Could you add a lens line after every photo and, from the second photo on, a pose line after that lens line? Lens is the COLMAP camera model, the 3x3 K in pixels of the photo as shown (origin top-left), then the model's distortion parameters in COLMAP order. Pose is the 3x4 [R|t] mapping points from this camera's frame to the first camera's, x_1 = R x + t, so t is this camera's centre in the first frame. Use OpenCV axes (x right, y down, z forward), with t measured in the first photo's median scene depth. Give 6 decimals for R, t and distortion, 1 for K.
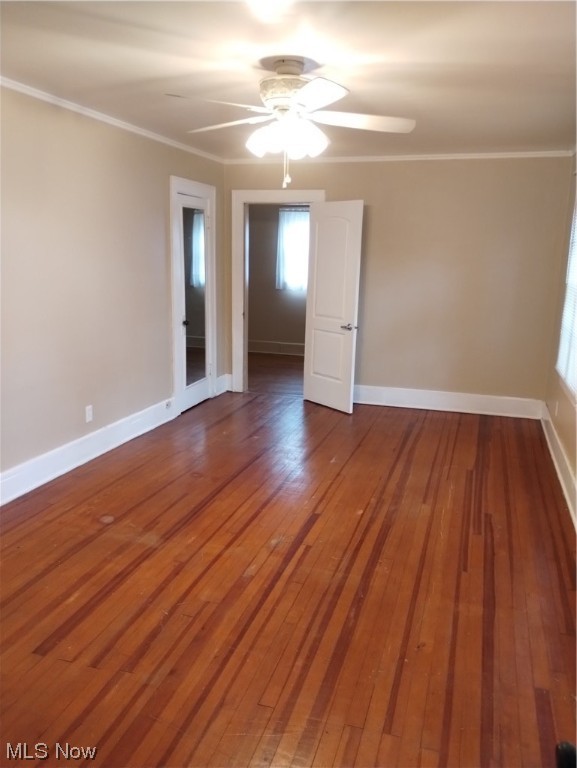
lens RADIAL K [[637.1, 0, 289.0], [0, 637.1, 384.5], [0, 0, 1]] dist [0.047260, -0.047215]
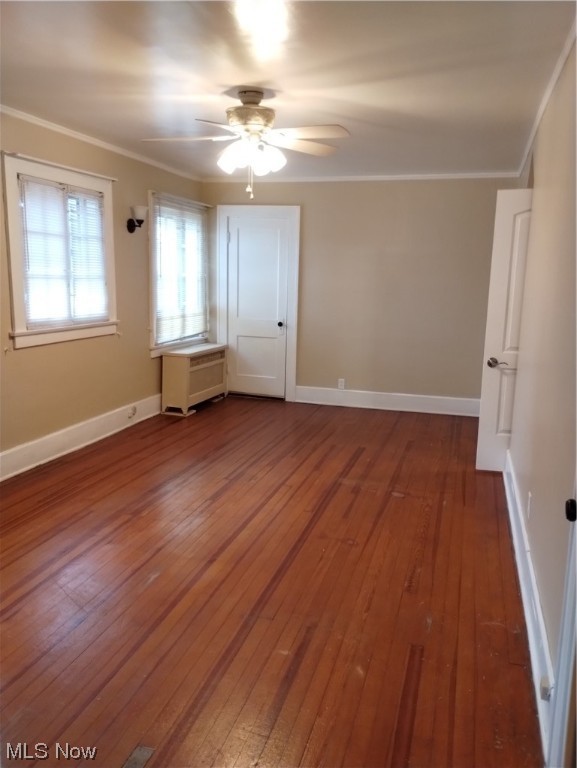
lens RADIAL K [[637.1, 0, 289.2], [0, 637.1, 384.0], [0, 0, 1]] dist [0.047260, -0.047215]
pose [[-0.998958, -0.039247, -0.023283, -0.058859], [-0.045125, 0.925545, 0.375940, -0.414770], [0.006795, 0.376599, -0.926351, 2.093689]]
